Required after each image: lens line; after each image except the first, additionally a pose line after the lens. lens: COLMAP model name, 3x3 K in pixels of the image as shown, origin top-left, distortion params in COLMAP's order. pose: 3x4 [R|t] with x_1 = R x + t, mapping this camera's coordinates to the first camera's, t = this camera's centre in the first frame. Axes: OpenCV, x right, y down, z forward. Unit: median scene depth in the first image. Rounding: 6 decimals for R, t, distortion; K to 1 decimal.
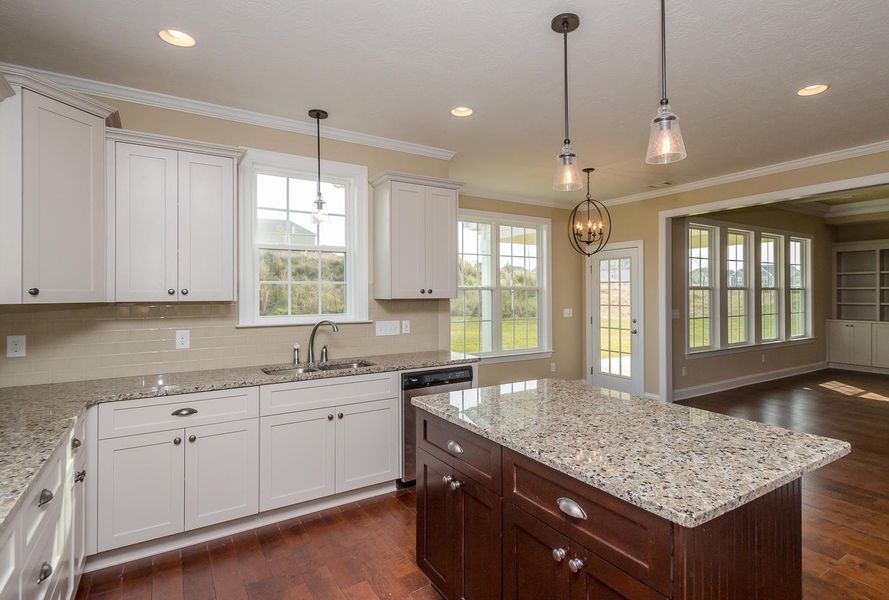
lens RADIAL K [[460.7, 0, 446.6], [0, 460.7, 294.5], [0, 0, 1]] dist [0.001615, 0.000234]
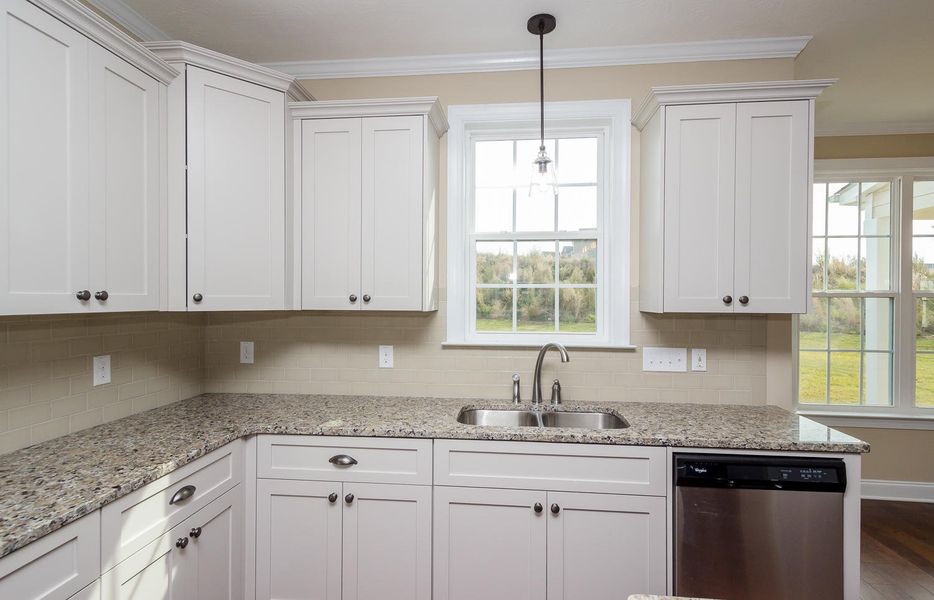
lens RADIAL K [[457.9, 0, 470.2], [0, 457.9, 302.3], [0, 0, 1]] dist [0.018538, -0.001000]
pose [[0.809907, 0.011097, -0.586453, 0.021843], [-0.009123, 0.999938, 0.006323, -0.004603], [0.586487, 0.000229, 0.809959, 0.393707]]
